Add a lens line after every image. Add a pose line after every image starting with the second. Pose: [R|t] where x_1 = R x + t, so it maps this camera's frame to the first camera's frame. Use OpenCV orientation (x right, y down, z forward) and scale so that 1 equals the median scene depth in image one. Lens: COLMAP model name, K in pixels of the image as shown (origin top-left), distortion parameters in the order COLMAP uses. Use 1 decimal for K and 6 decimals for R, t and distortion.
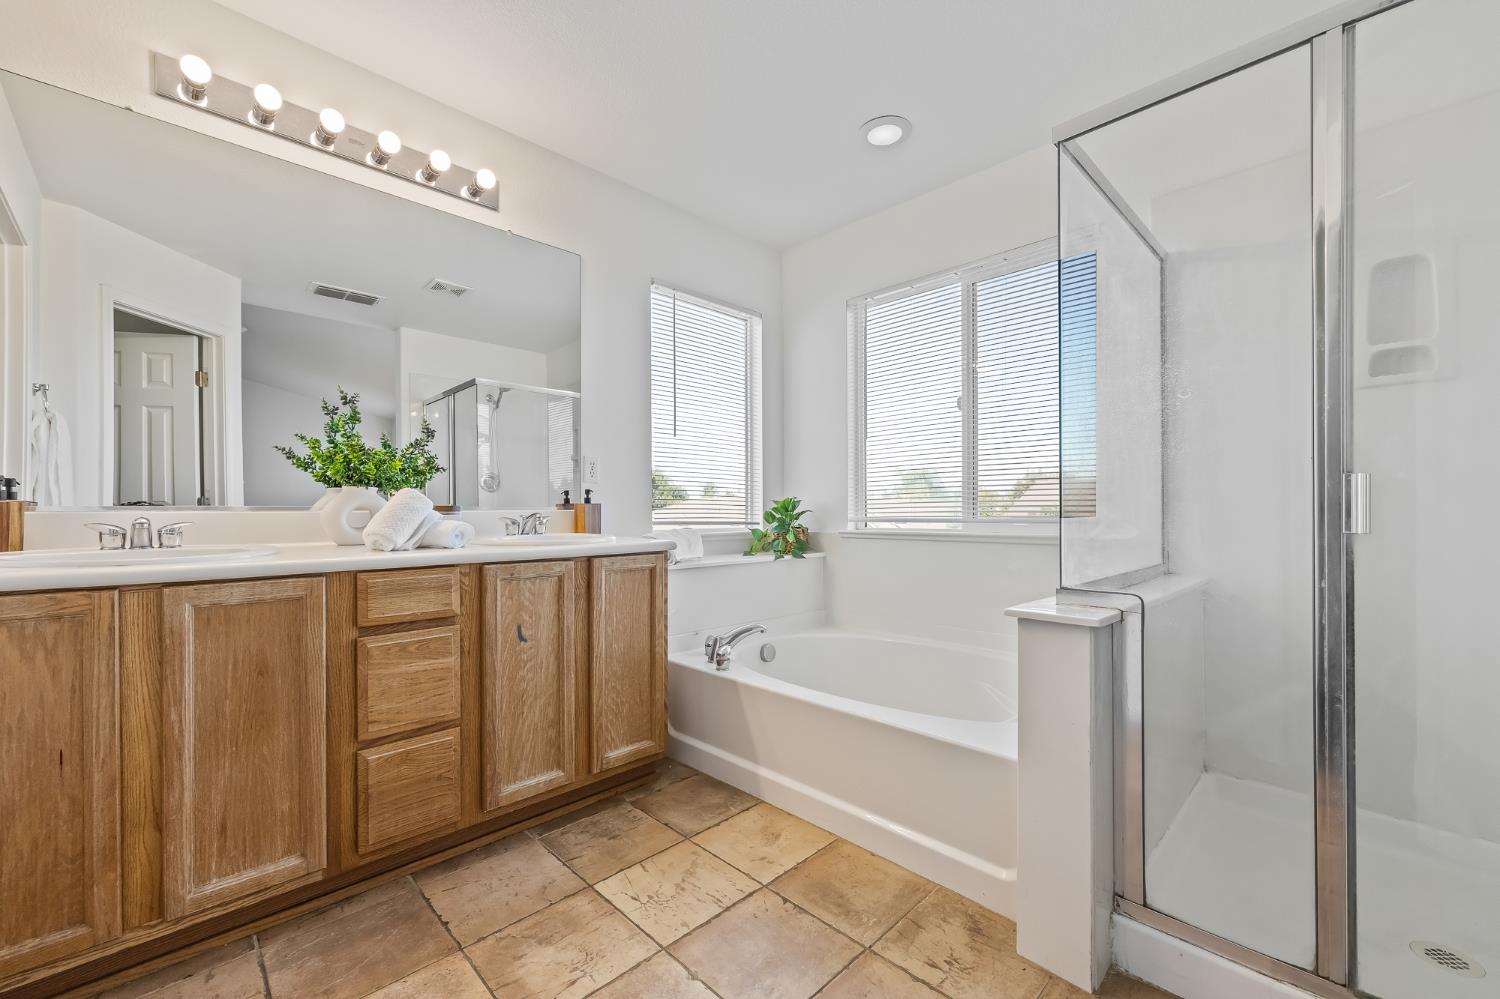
lens RADIAL K [[613.2, 0, 752.5], [0, 613.2, 507.2], [0, 0, 1]] dist [0.003287, 0.001620]
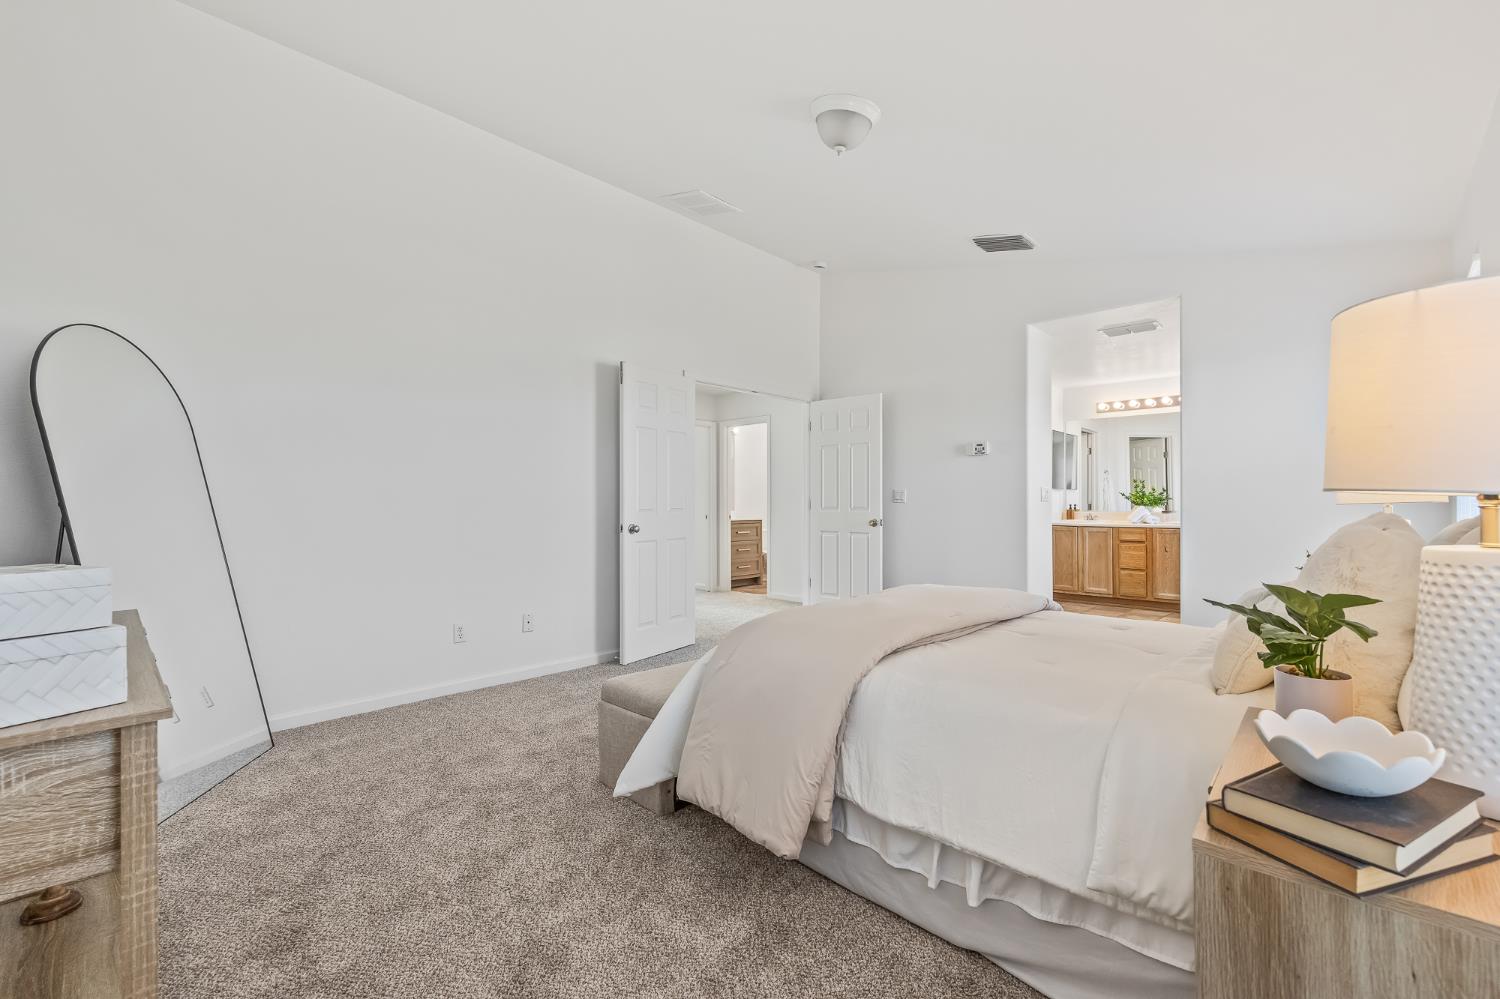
lens RADIAL K [[613.2, 0, 752.2], [0, 613.2, 495.7], [0, 0, 1]] dist [0.003287, 0.001620]
pose [[0.014892, 0.002464, -0.999886, 3.352152], [0.009804, 0.999949, 0.002610, -0.138730], [0.999841, -0.009842, 0.014867, -1.491825]]
